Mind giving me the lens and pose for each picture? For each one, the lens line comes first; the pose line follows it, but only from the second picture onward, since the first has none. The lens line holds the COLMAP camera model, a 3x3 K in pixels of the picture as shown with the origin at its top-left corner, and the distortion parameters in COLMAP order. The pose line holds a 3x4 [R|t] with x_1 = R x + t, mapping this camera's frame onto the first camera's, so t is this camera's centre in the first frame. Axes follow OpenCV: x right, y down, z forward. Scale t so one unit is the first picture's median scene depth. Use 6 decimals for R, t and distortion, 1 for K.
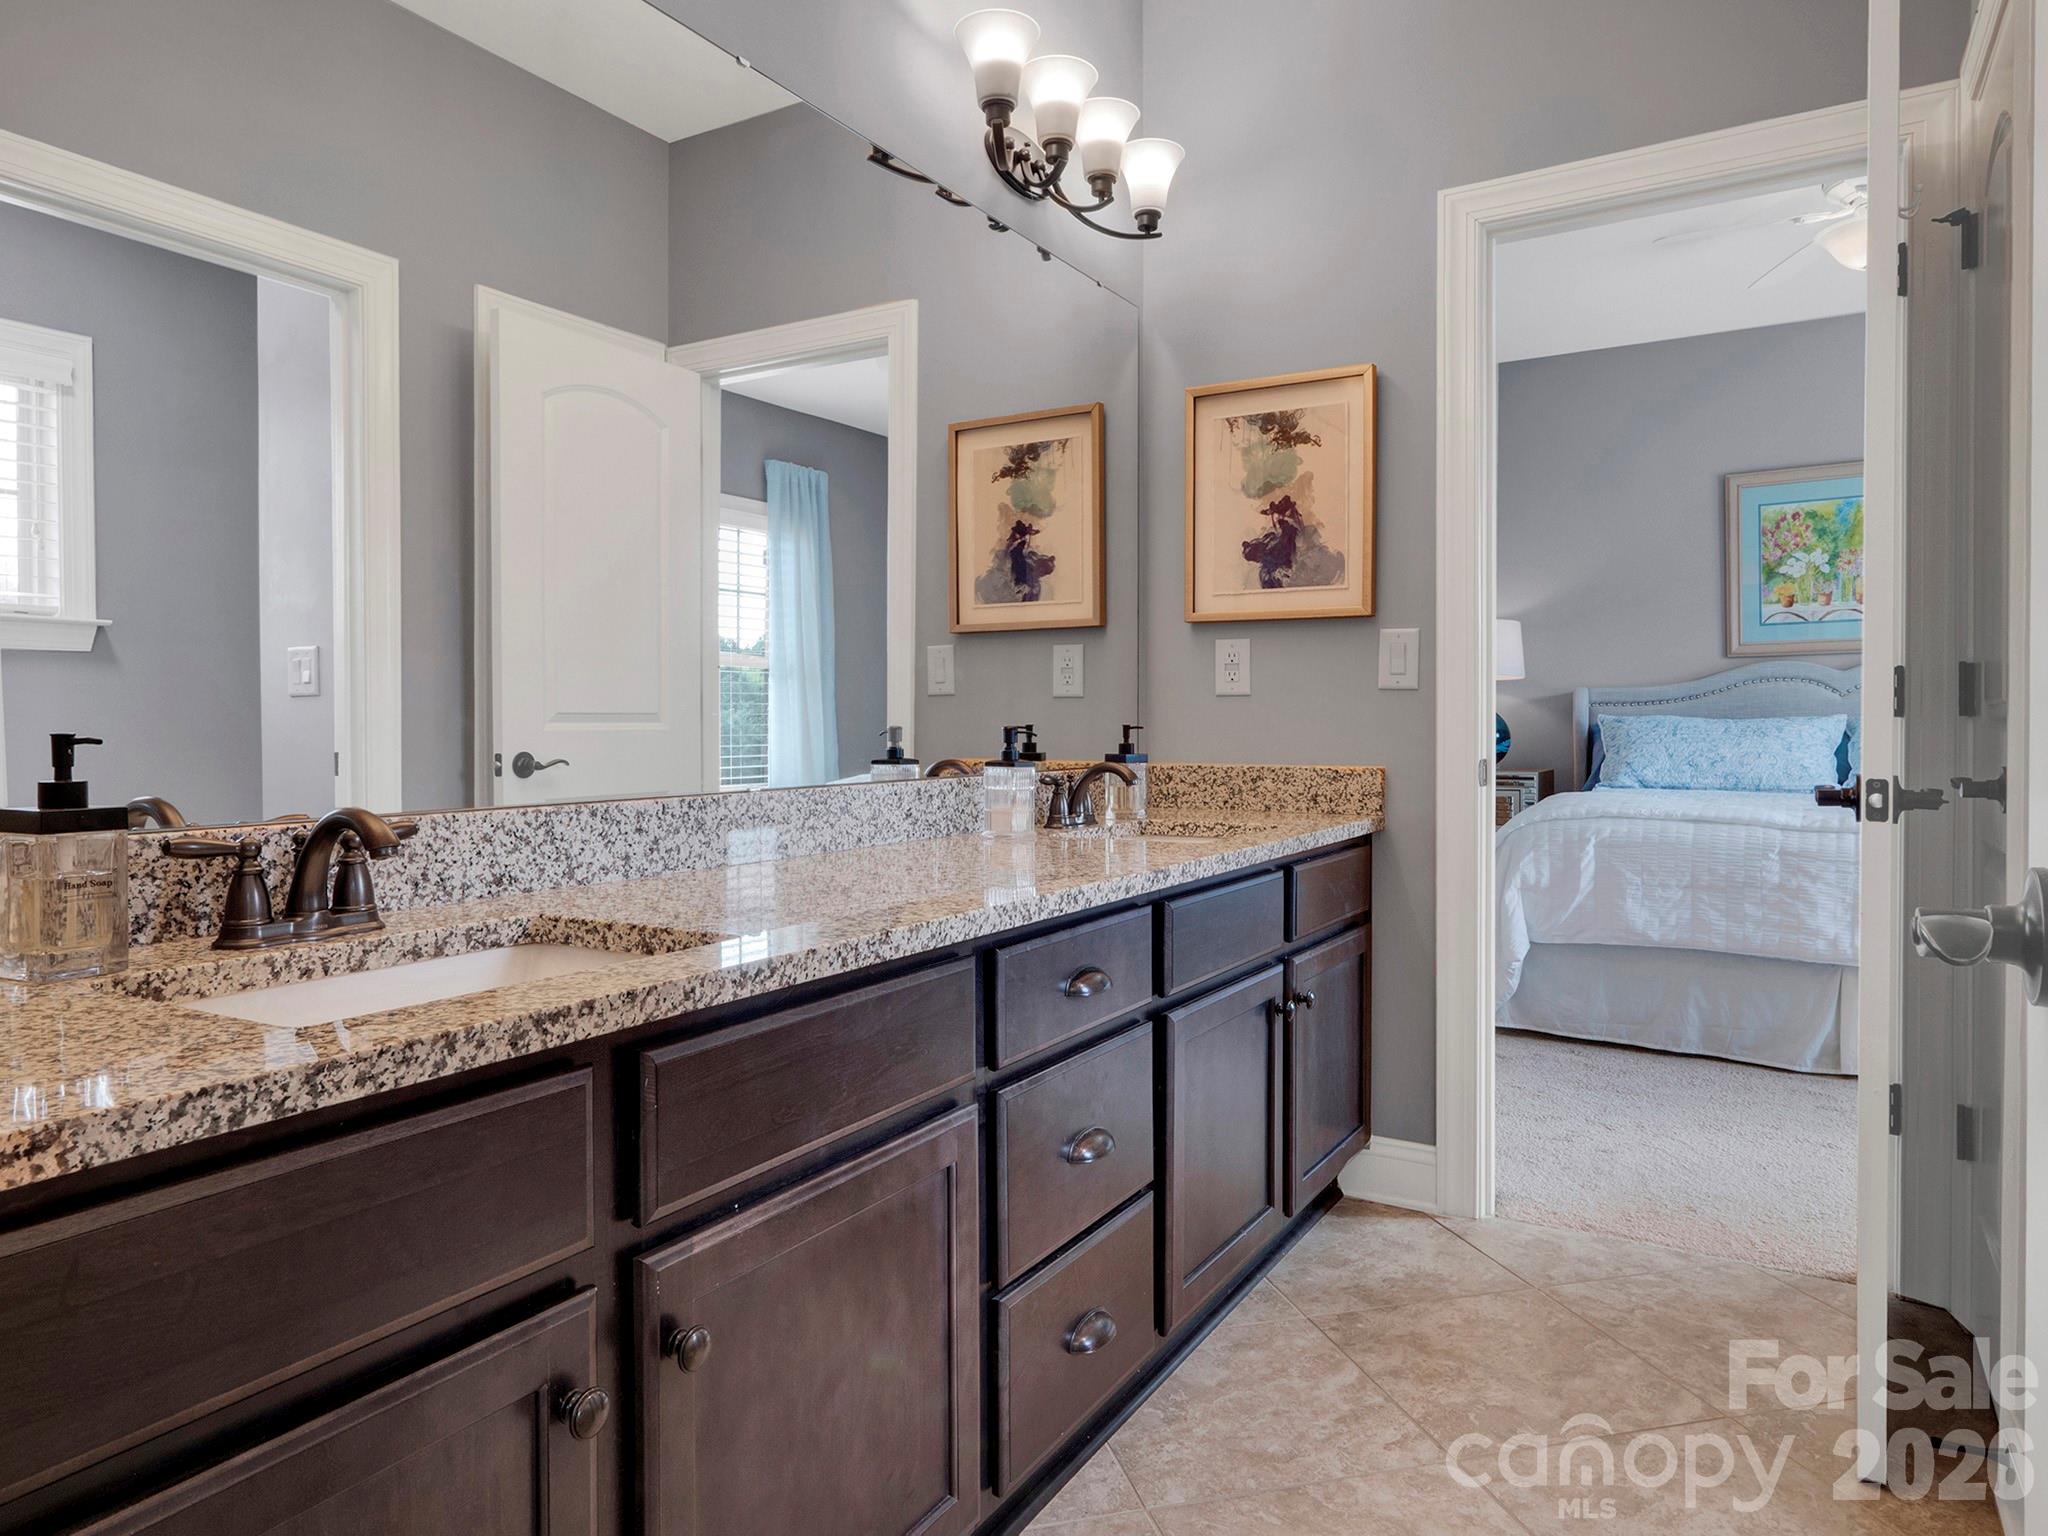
lens RADIAL K [[1311.4, 0, 1022.8], [0, 1311.4, 748.1], [0, 0, 1]] dist [-0.018572, 0.001140]
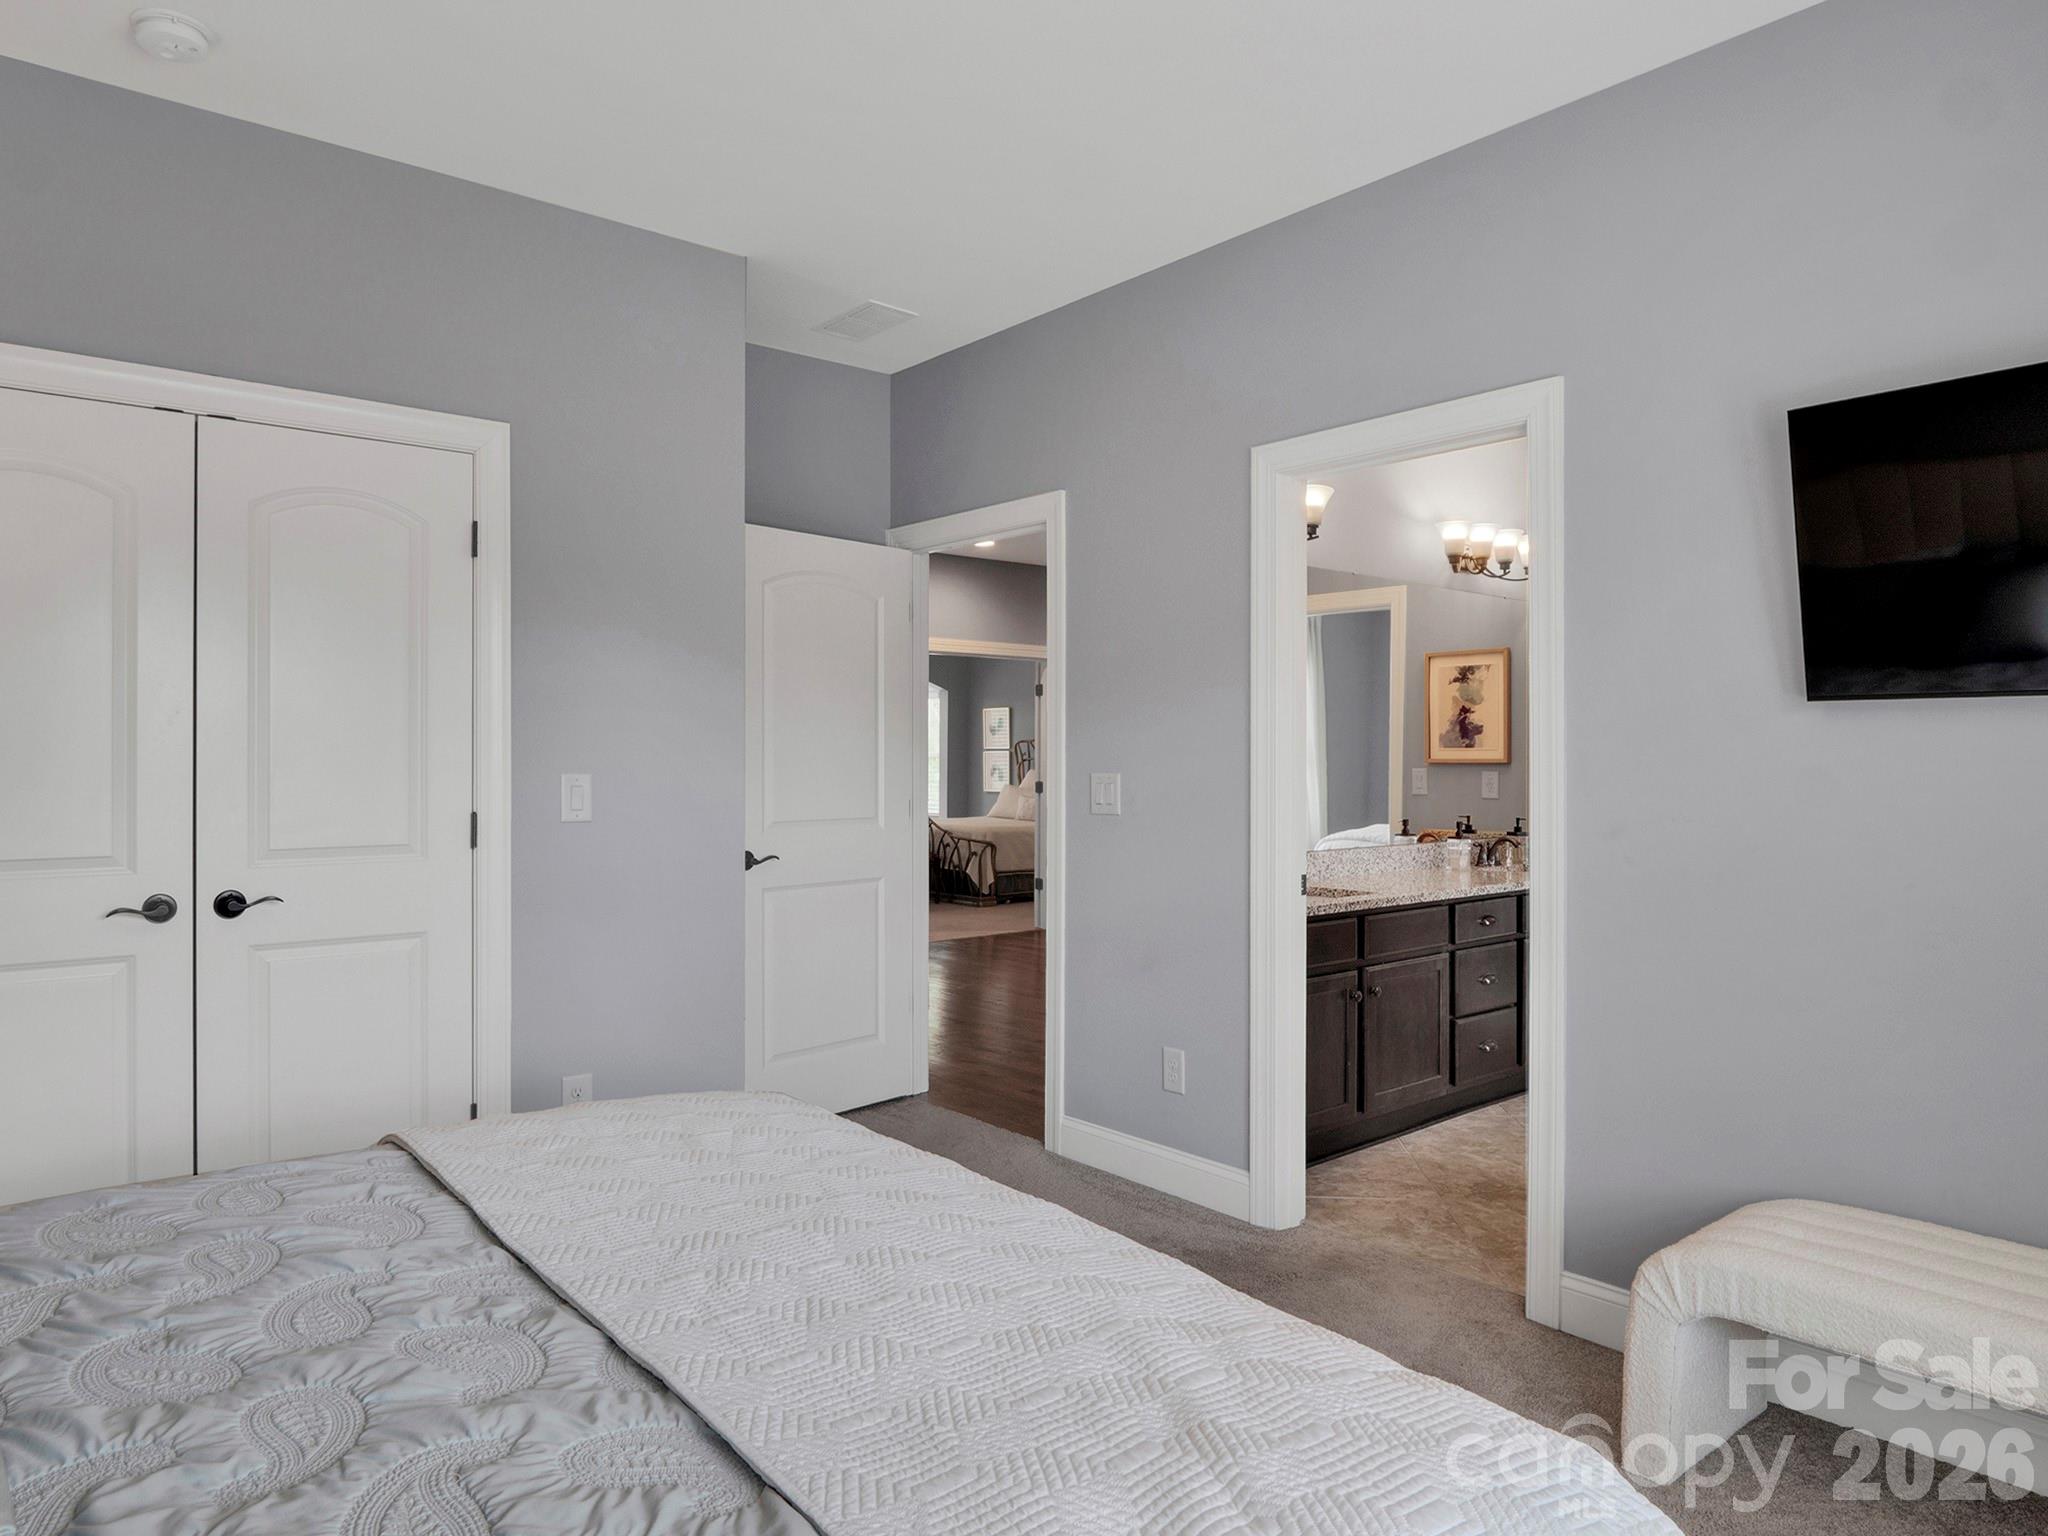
lens RADIAL K [[1311.4, 0, 1022.8], [0, 1311.4, 748.1], [0, 0, 1]] dist [-0.018572, 0.001140]
pose [[0.946900, 0.003215, -0.321511, 0.002369], [-0.011812, 0.999623, -0.024793, -0.058769], [0.321310, 0.027275, 0.946581, -1.056882]]
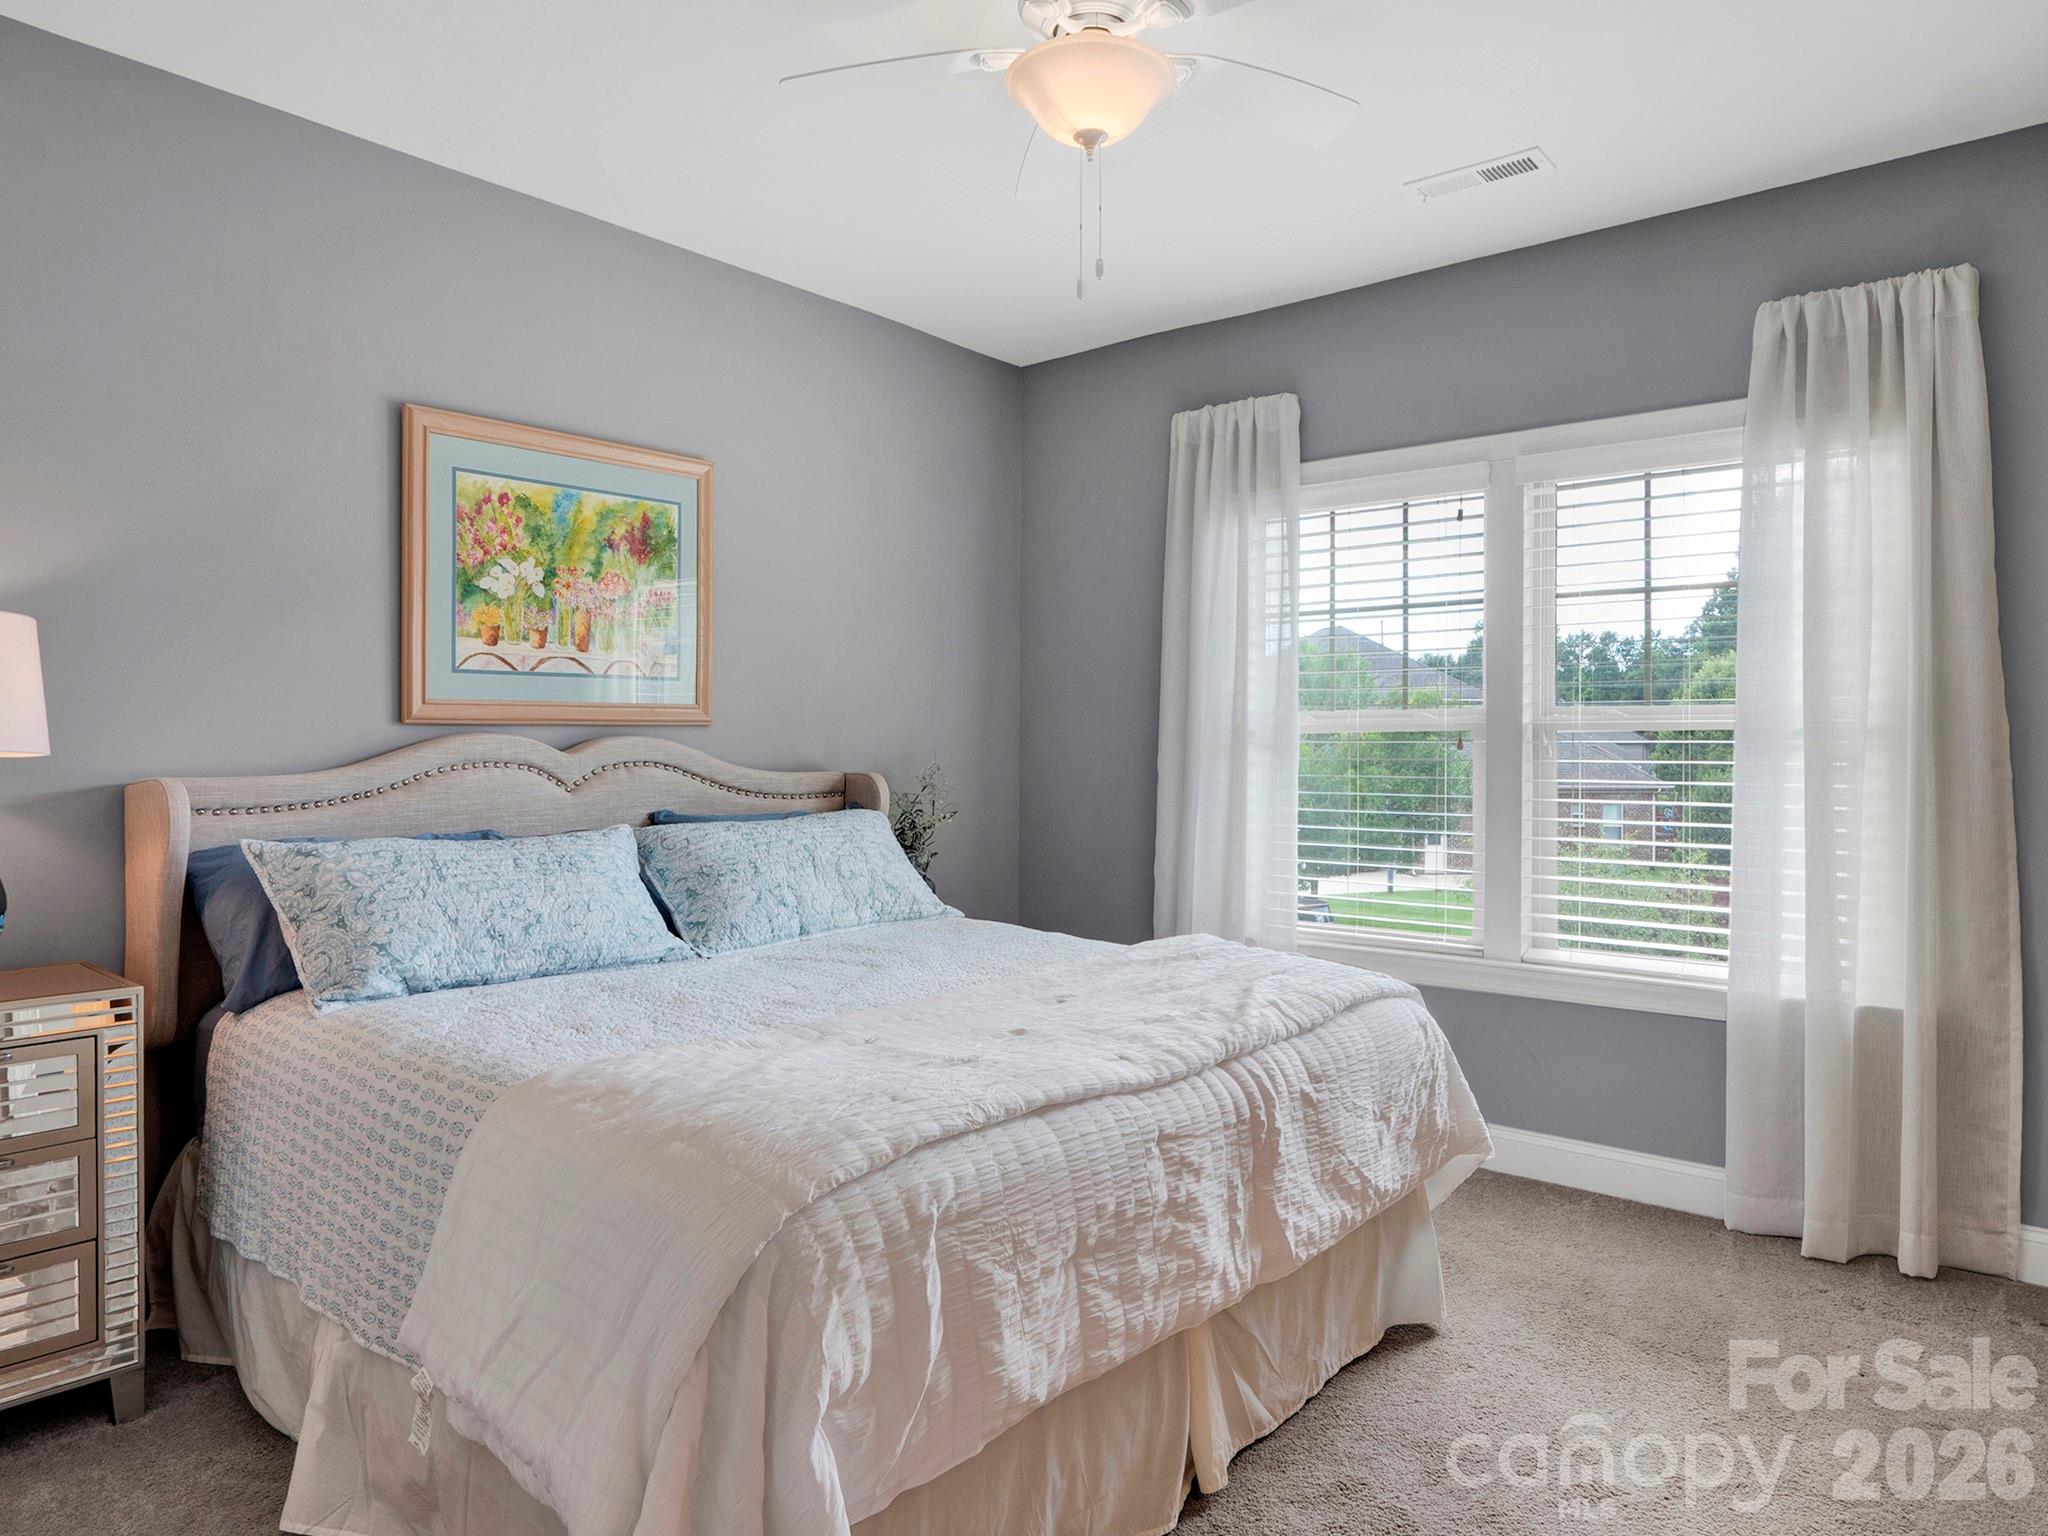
lens RADIAL K [[1311.4, 0, 1022.8], [0, 1311.4, 748.1], [0, 0, 1]] dist [-0.018572, 0.001140]
pose [[0.169395, 0.008010, 0.985516, 0.031926], [0.010735, 0.999893, -0.009972, -0.059594], [-0.985490, 0.012269, 0.169290, 0.755279]]
